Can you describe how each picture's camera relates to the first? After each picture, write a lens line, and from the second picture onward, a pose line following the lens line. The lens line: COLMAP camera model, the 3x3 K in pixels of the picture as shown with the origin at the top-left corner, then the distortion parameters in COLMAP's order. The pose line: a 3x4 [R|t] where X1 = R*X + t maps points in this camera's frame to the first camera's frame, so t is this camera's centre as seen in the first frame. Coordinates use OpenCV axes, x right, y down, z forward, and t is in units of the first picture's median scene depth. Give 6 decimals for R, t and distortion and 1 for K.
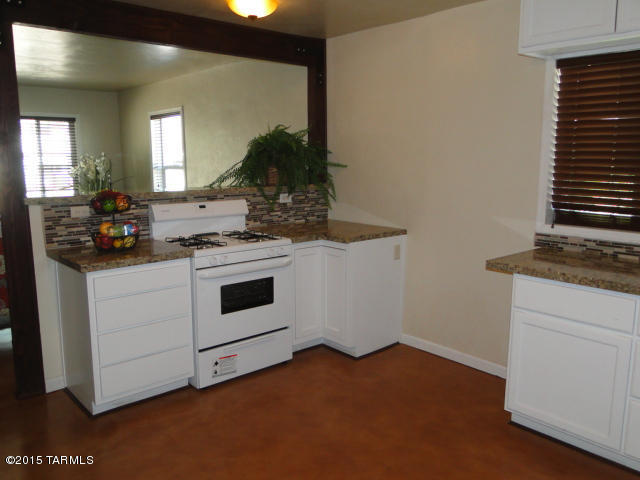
lens RADIAL K [[523.9, 0, 319.6], [0, 523.9, 240.7], [0, 0, 1]] dist [-0.024843, 0.001559]
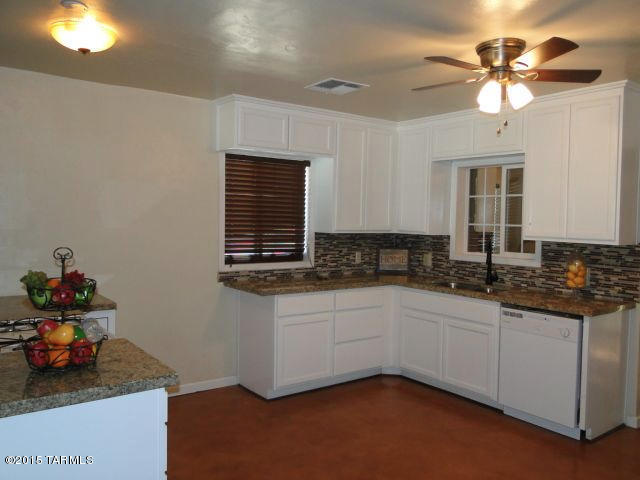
lens RADIAL K [[523.9, 0, 319.7], [0, 523.9, 238.7], [0, 0, 1]] dist [-0.024843, 0.001559]
pose [[0.079066, -0.045977, 0.995809, -1.239604], [0.131121, 0.990737, 0.035332, -0.153765], [-0.988208, 0.127778, 0.084362, 0.796861]]
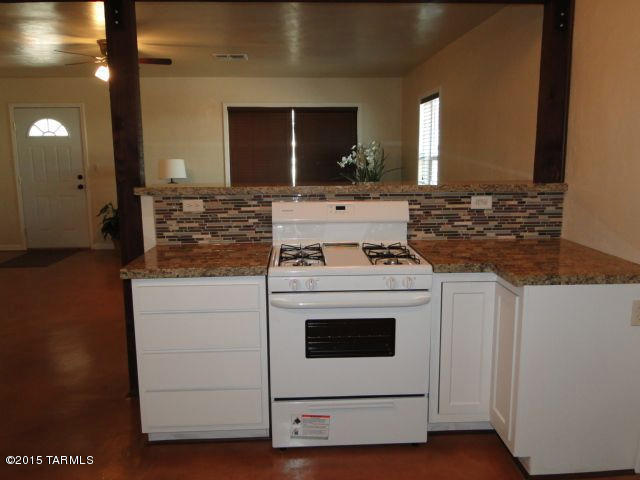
lens RADIAL K [[523.9, 0, 321.0], [0, 523.9, 240.6], [0, 0, 1]] dist [-0.024843, 0.001559]
pose [[0.779507, 0.101780, -0.618069, 0.229858], [-0.092605, 0.994593, 0.046991, -0.050699], [0.619510, 0.020606, 0.784718, 0.383599]]
